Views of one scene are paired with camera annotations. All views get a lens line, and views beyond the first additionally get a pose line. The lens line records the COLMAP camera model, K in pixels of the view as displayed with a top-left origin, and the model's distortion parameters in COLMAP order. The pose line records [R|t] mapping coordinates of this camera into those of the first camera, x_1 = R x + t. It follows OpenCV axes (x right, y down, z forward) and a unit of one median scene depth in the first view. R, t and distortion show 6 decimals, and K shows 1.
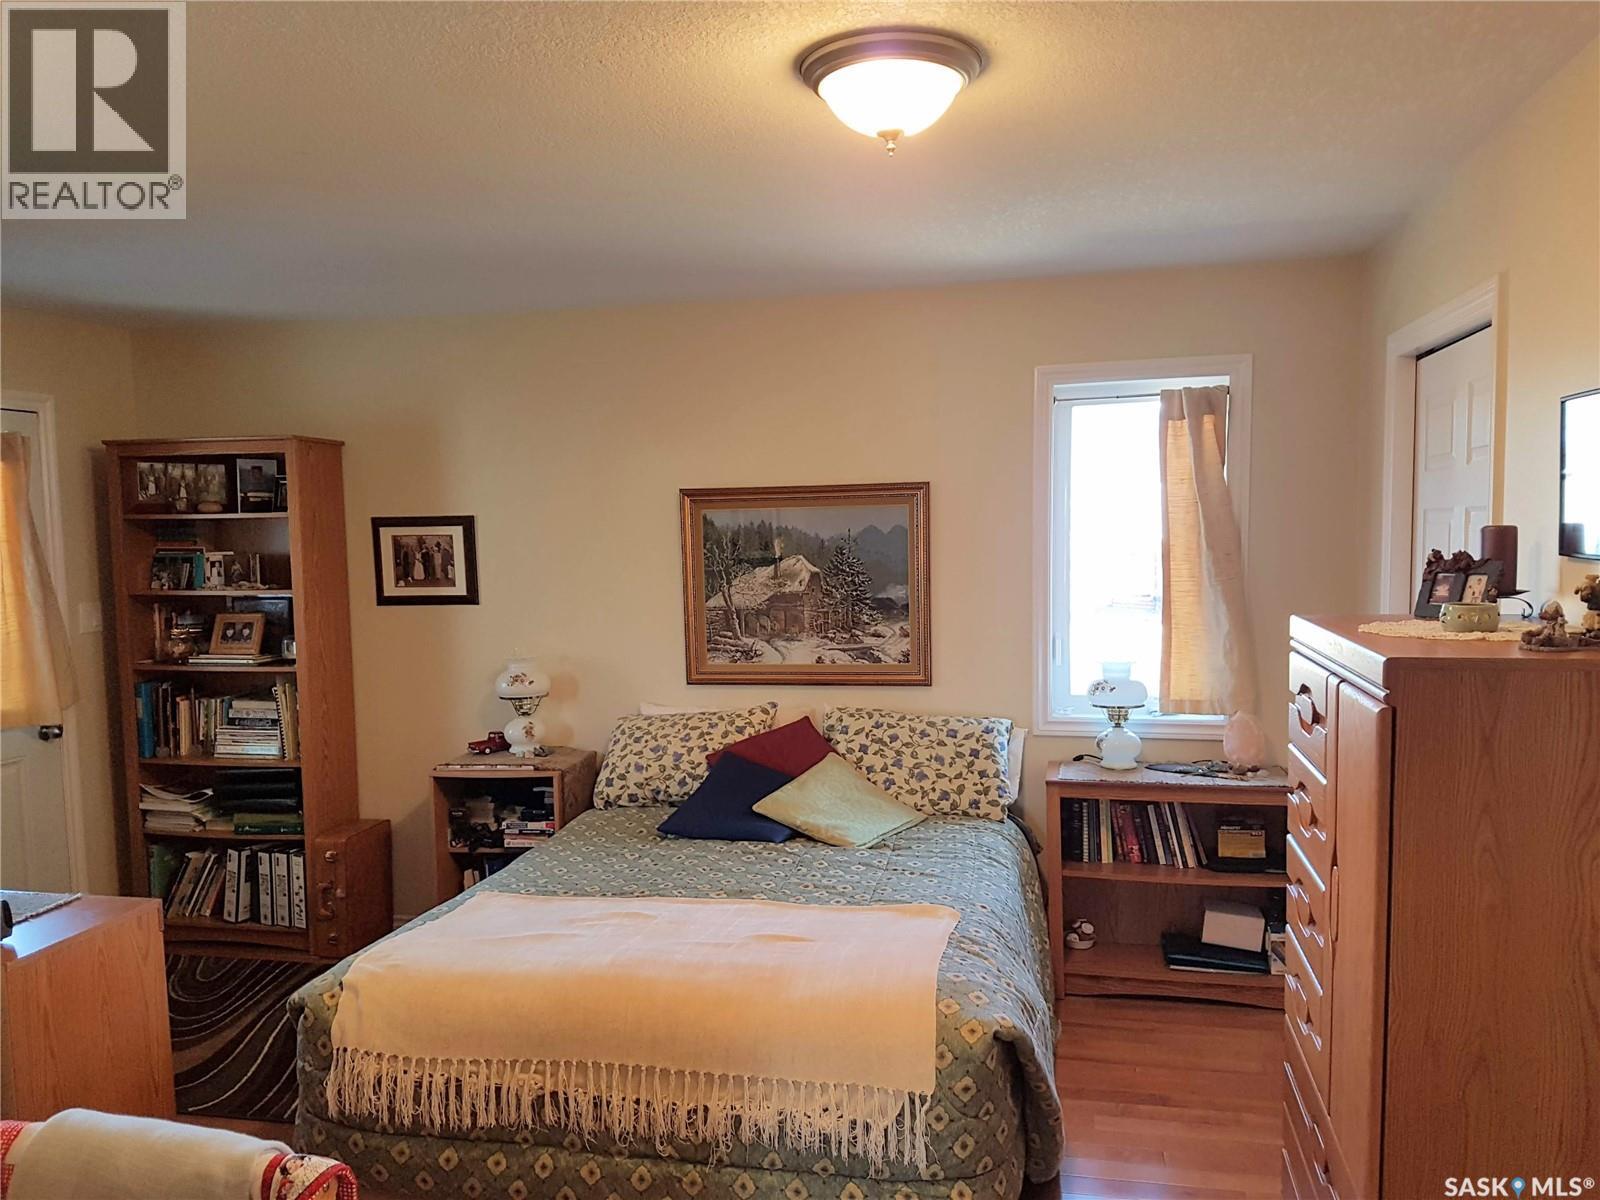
lens RADIAL K [[1269.7, 0, 805.5], [0, 1269.7, 651.5], [0, 0, 1]] dist [0.253155, -0.507622]
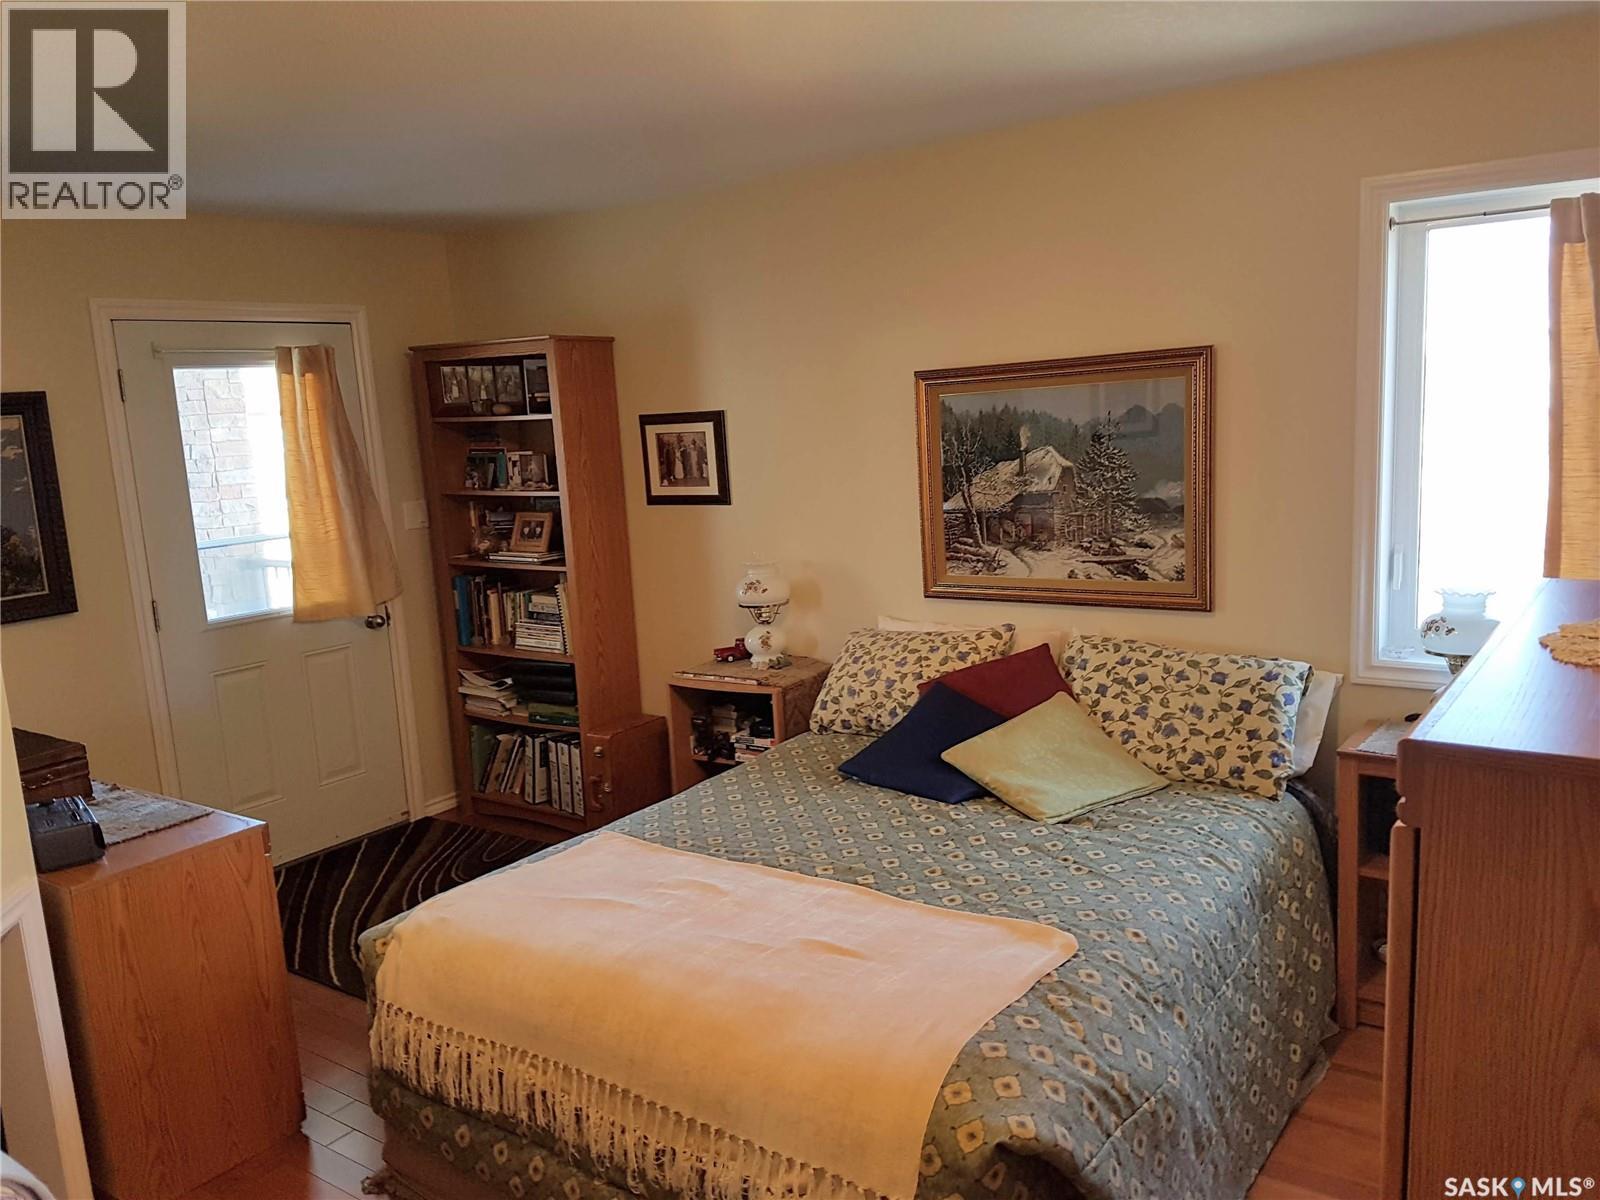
lens RADIAL K [[1257.4, 0, 773.4], [0, 1257.4, 629.7], [0, 0, 1]] dist [0.295023, -0.590916]
pose [[0.906002, 0.041897, -0.421194, 0.185735], [0.000848, 0.994908, 0.100788, -0.041147], [0.423272, -0.091672, 0.901353, 0.171220]]
